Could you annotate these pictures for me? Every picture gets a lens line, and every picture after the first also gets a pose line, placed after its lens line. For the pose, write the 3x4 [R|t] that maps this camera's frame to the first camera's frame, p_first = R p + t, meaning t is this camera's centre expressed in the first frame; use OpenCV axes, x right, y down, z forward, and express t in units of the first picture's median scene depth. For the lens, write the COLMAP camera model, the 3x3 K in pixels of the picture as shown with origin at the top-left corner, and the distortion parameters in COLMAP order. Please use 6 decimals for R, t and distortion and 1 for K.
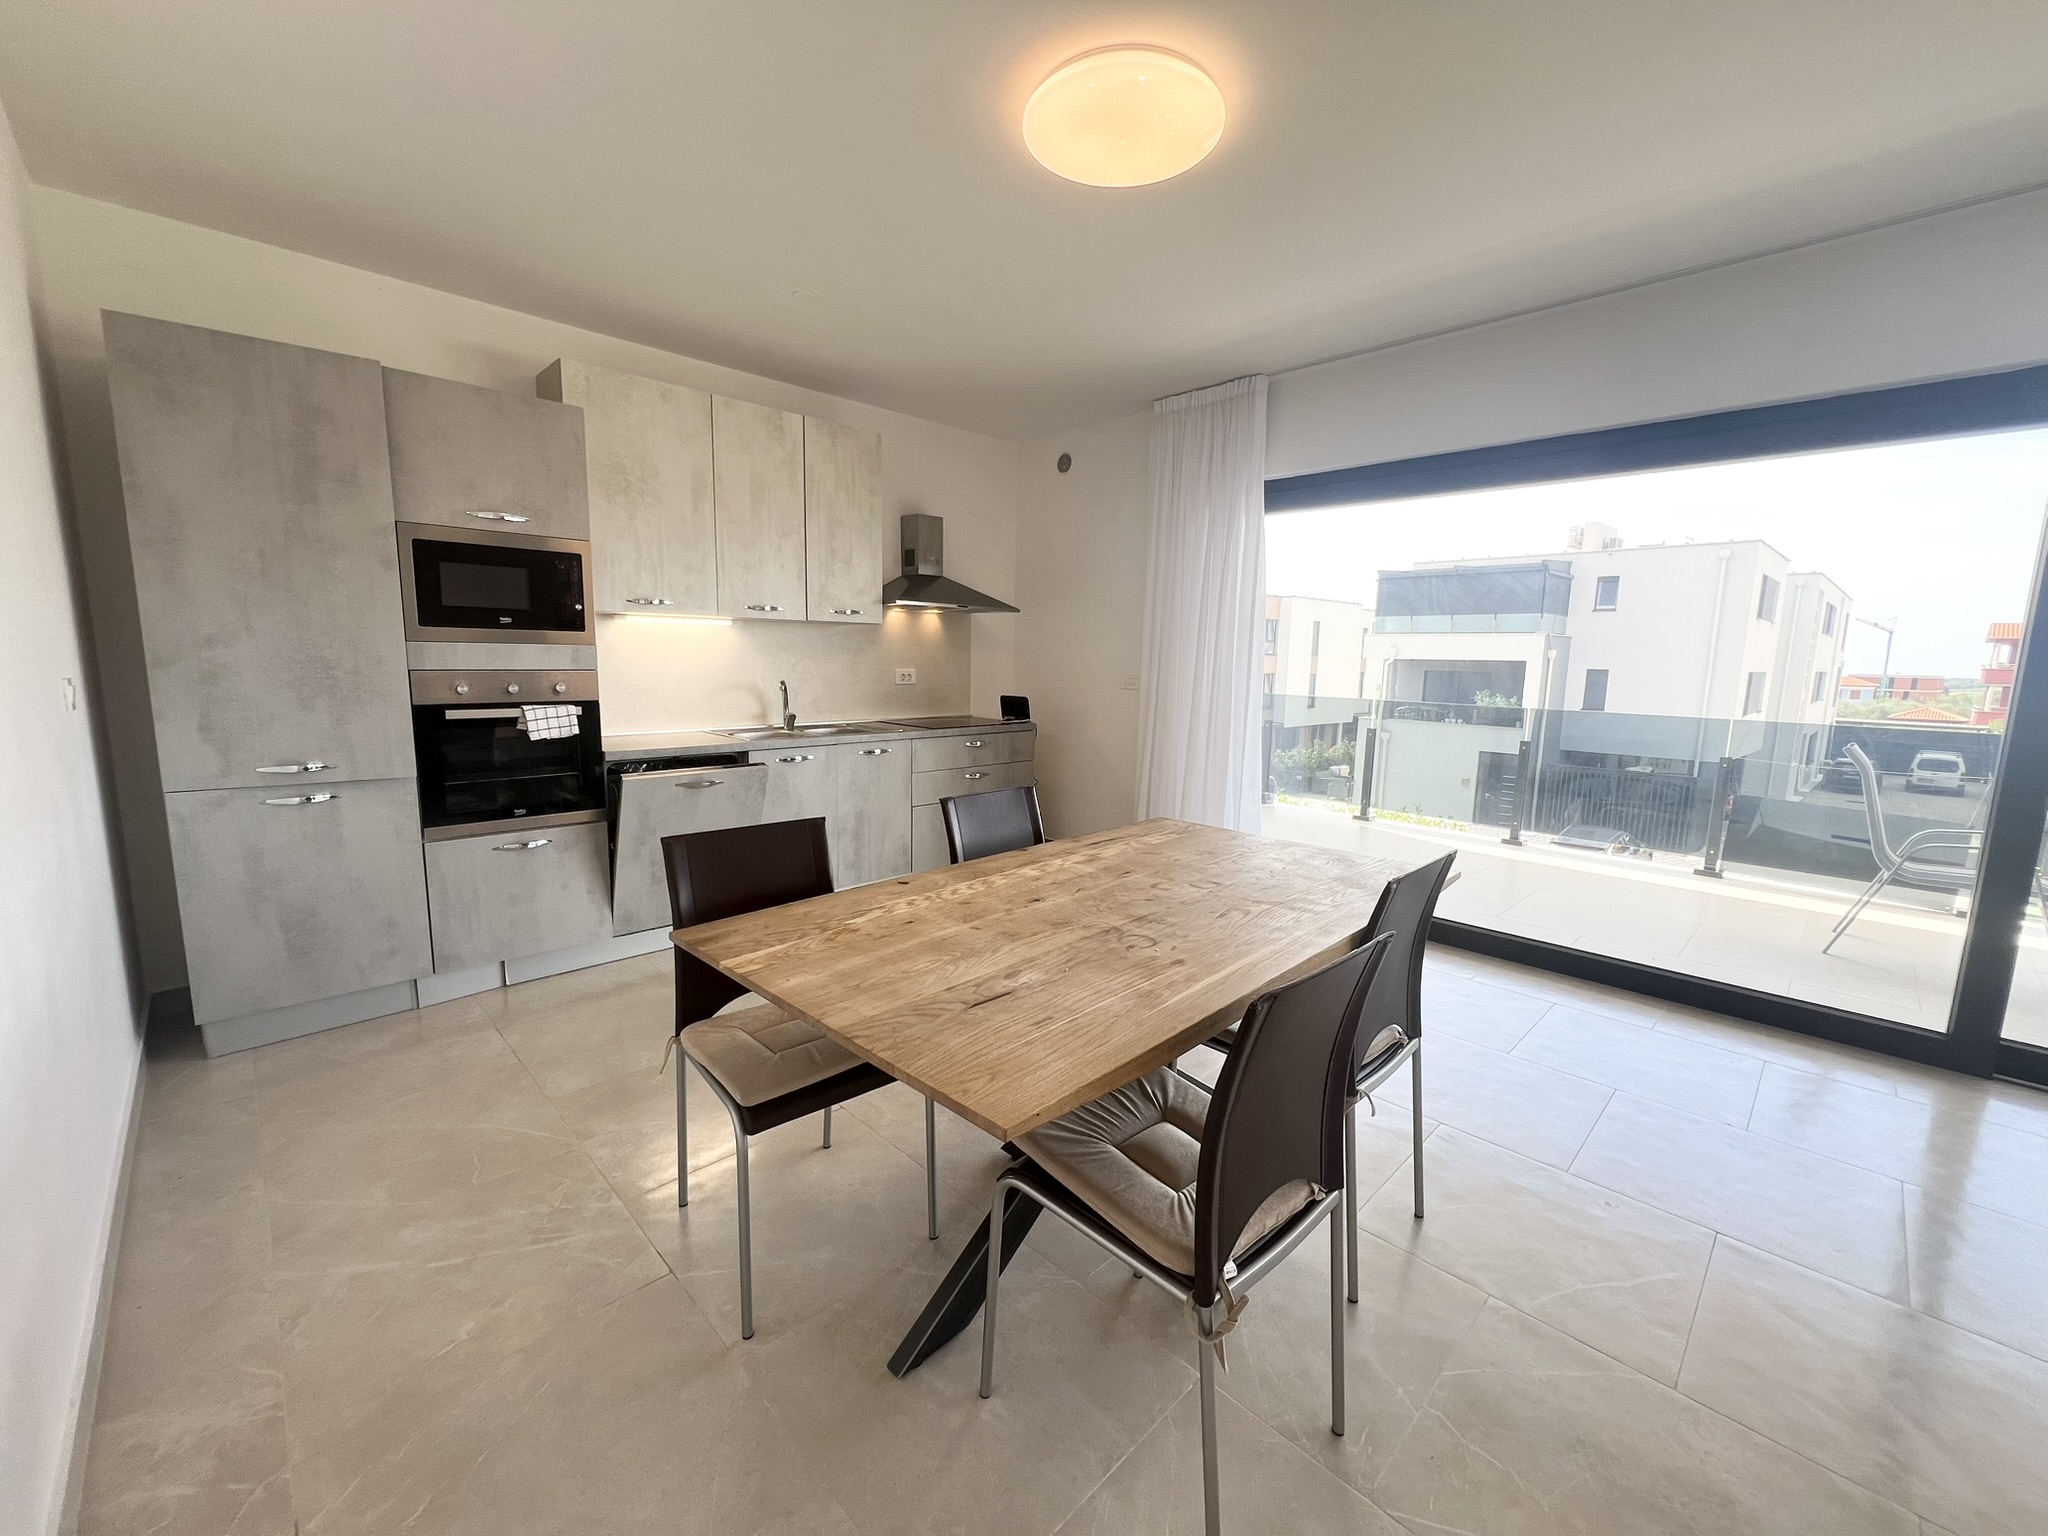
lens RADIAL K [[816.9, 0, 1014.1], [0, 816.9, 768.6], [0, 0, 1]] dist [-0.004612, 0.000042]
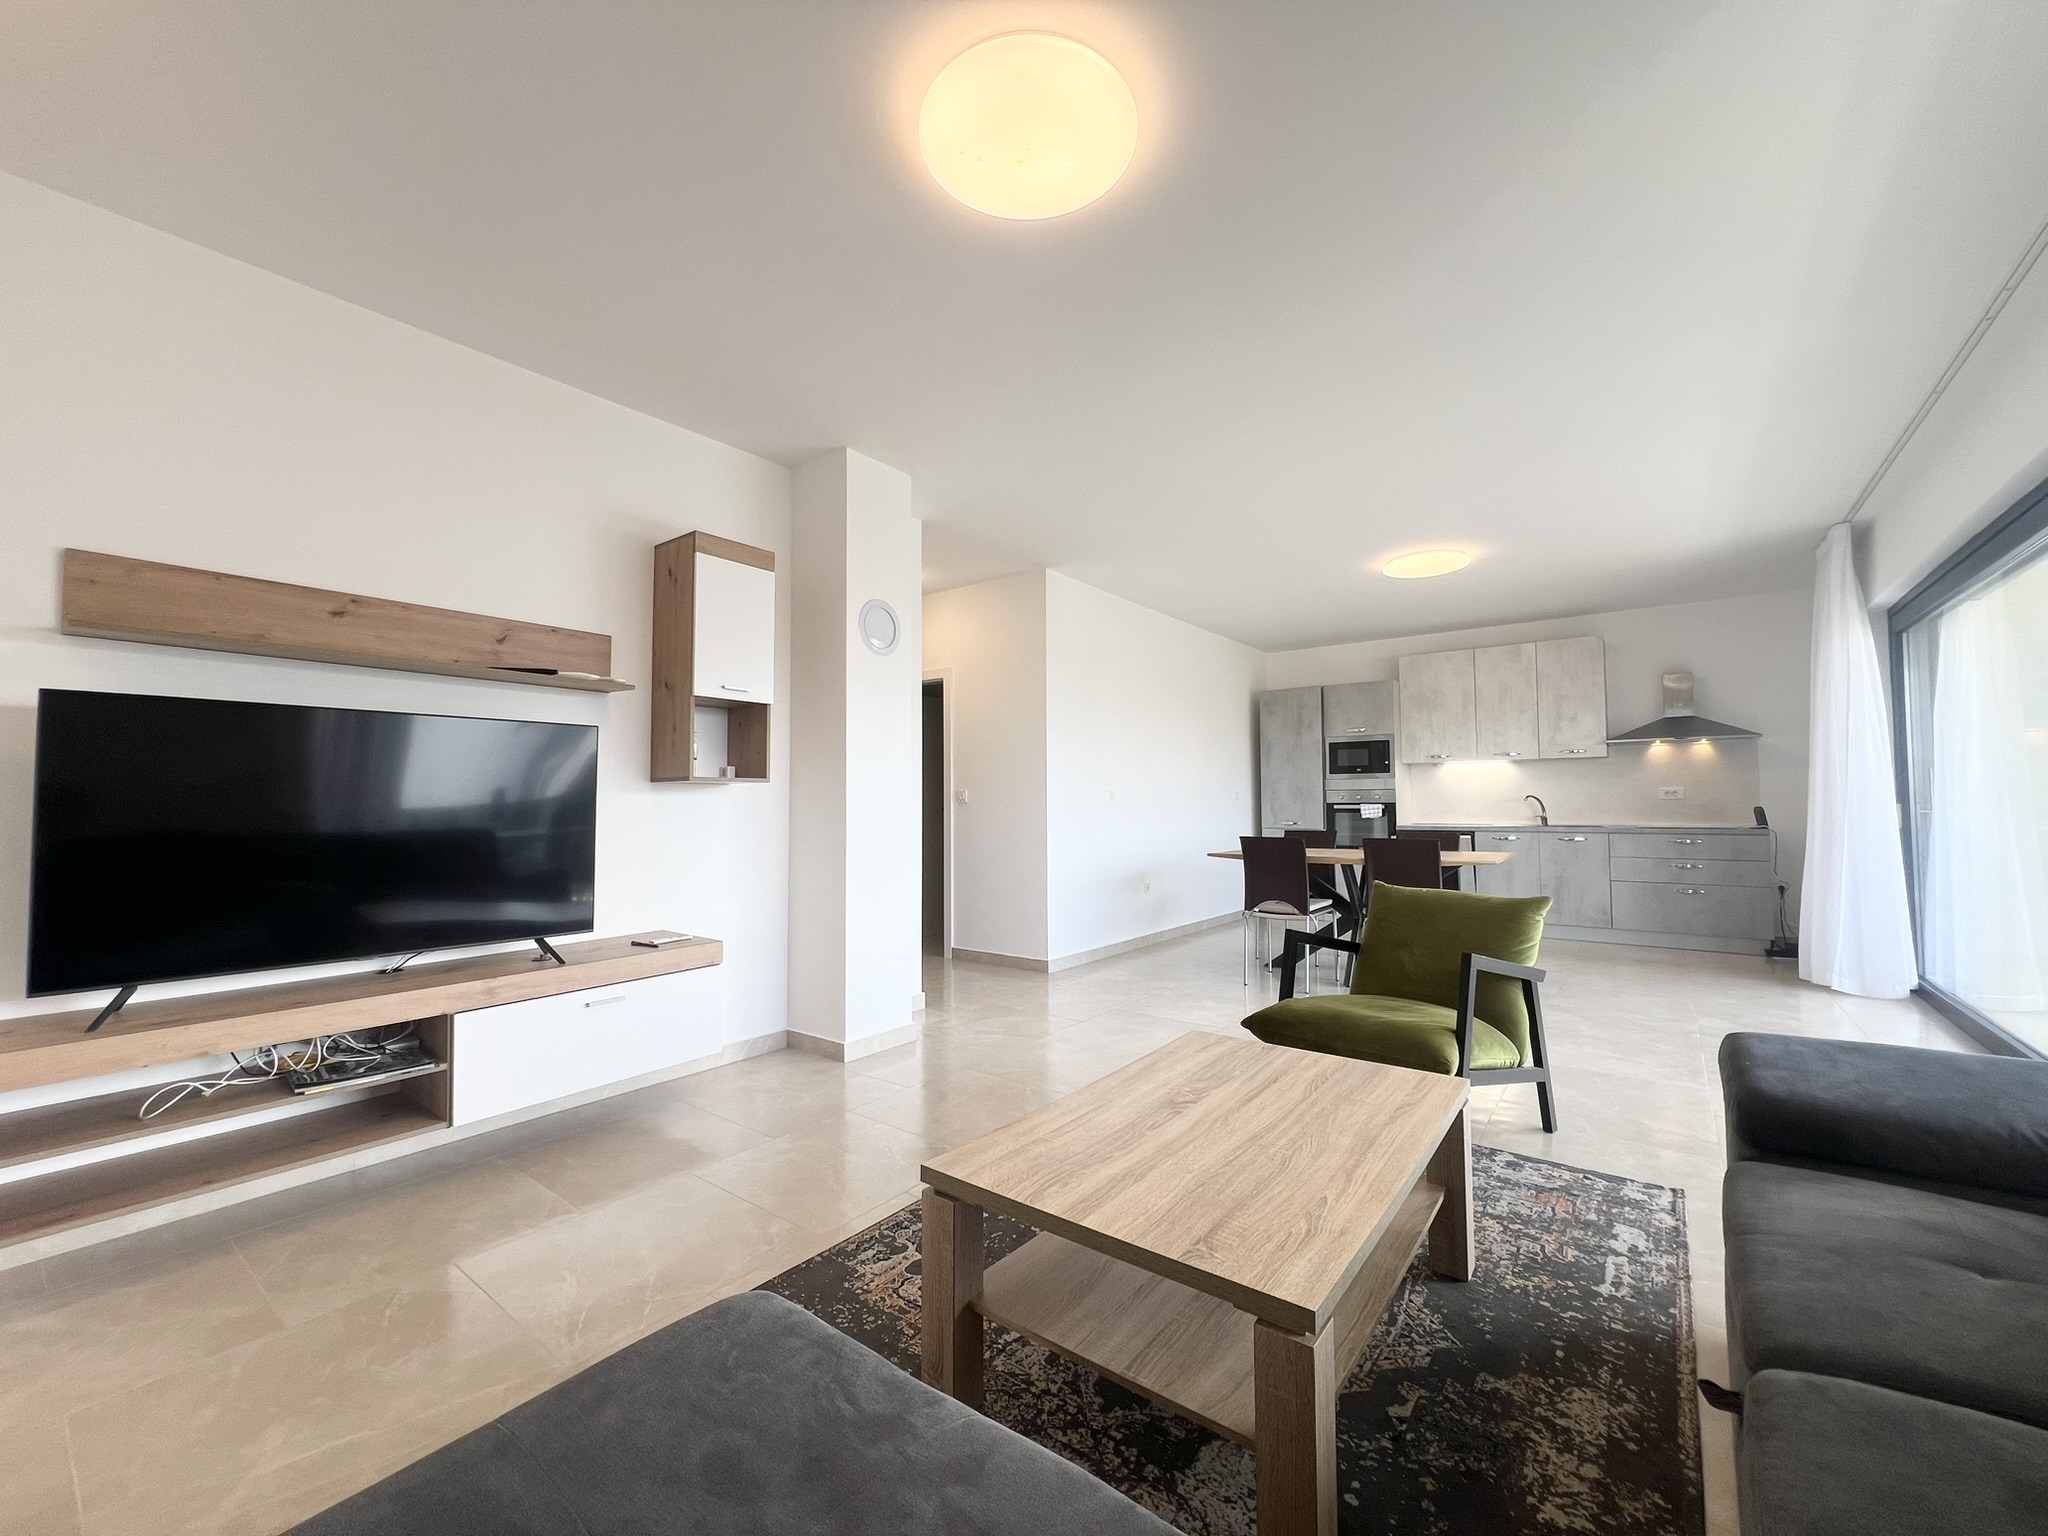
lens RADIAL K [[816.9, 0, 1021.6], [0, 816.9, 773.0], [0, 0, 1]] dist [-0.004612, 0.000042]
pose [[0.144225, -0.061410, -0.987638, 1.310982], [-0.131744, 0.987996, -0.080671, 0.127667], [0.980736, 0.141750, 0.134403, -0.269060]]
